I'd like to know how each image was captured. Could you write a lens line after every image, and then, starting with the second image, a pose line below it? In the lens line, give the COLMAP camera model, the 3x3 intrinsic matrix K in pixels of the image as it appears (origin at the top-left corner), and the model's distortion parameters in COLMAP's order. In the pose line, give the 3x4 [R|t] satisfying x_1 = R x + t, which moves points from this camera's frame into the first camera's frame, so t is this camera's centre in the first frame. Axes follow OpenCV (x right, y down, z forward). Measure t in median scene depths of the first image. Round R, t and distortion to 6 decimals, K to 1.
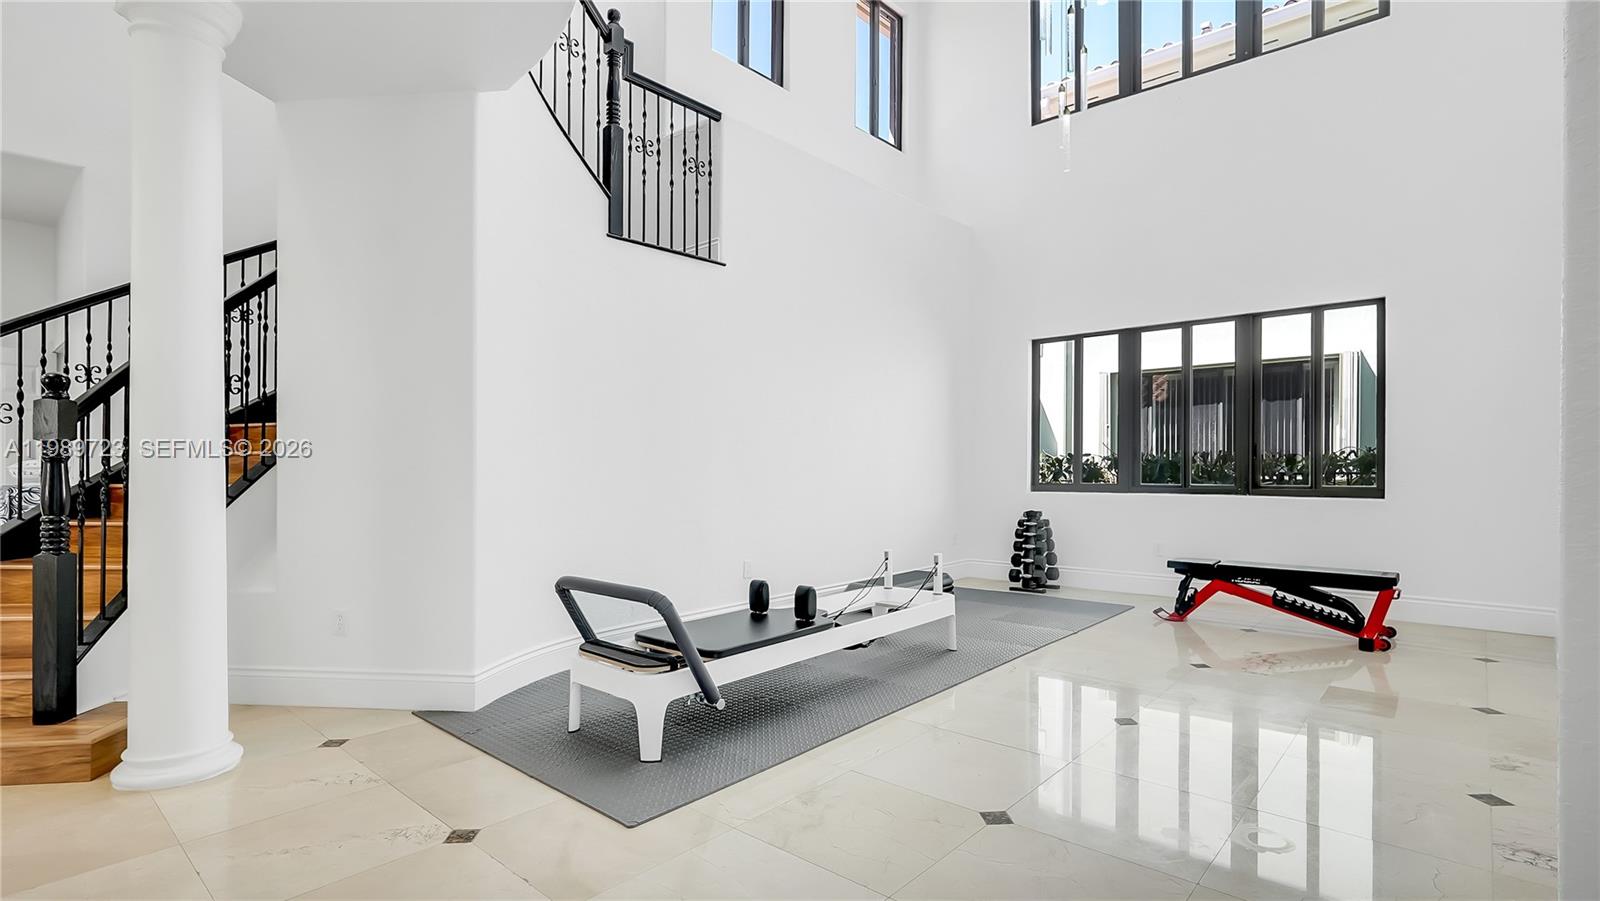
lens RADIAL K [[763.8, 0, 800.4], [0, 763.8, 460.4], [0, 0, 1]] dist [-0.014467, 0.007105]
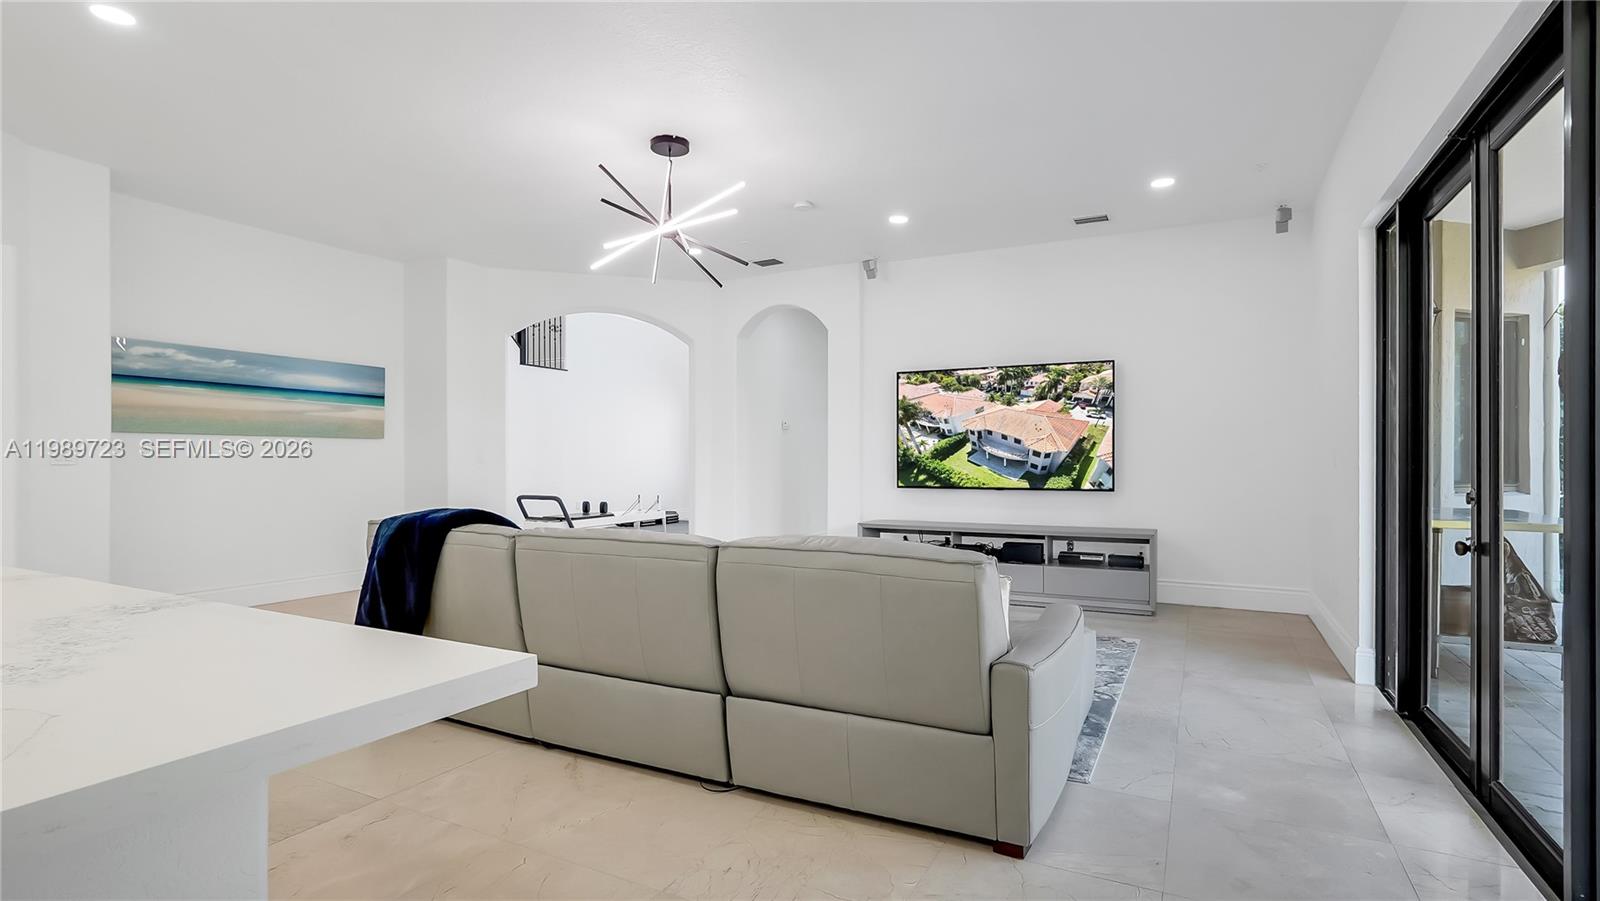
lens RADIAL K [[763.8, 0, 801.2], [0, 763.8, 455.8], [0, 0, 1]] dist [-0.014467, 0.007105]
pose [[0.969526, -0.005489, 0.244925, 0.020469], [0.003409, 0.999954, 0.008914, -0.022985], [-0.244963, -0.007808, 0.969501, -1.579505]]
